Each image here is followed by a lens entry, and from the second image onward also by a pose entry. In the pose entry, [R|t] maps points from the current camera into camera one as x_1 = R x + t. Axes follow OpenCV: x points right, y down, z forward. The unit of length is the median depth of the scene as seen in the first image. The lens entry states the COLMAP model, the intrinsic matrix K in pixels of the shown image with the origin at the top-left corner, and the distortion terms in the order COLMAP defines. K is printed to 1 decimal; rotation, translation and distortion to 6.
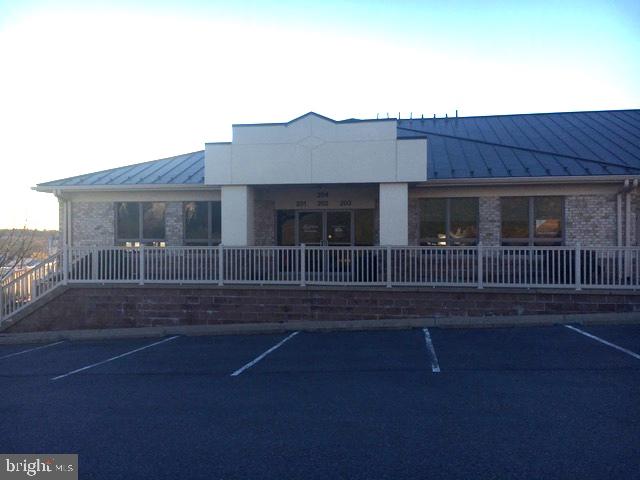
lens RADIAL K [[547.8, 0, 320.0], [0, 547.8, 240.0], [0, 0, 1]] dist [0.059728, -0.070447]
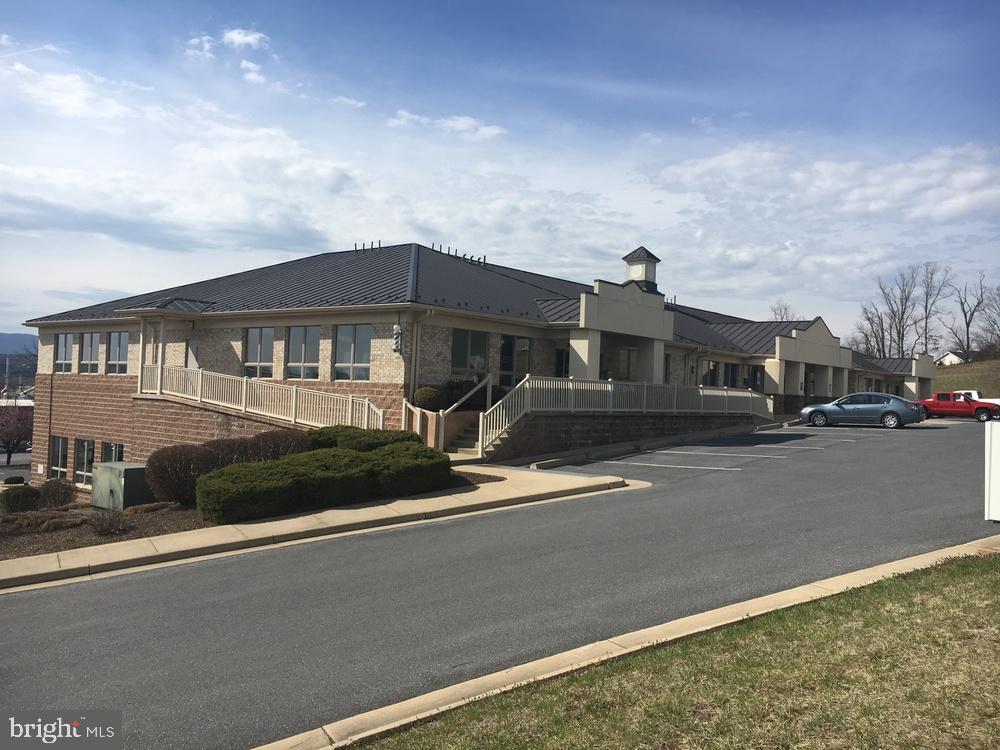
lens RADIAL K [[855.9, 0, 500.0], [0, 855.9, 375.0], [0, 0, 1]] dist [0.059728, -0.070447]
pose [[0.496765, 0.036894, 0.867101, -1.904057], [-0.033744, 0.999162, -0.023181, 0.049805], [-0.867229, -0.017744, 0.497593, 0.256339]]
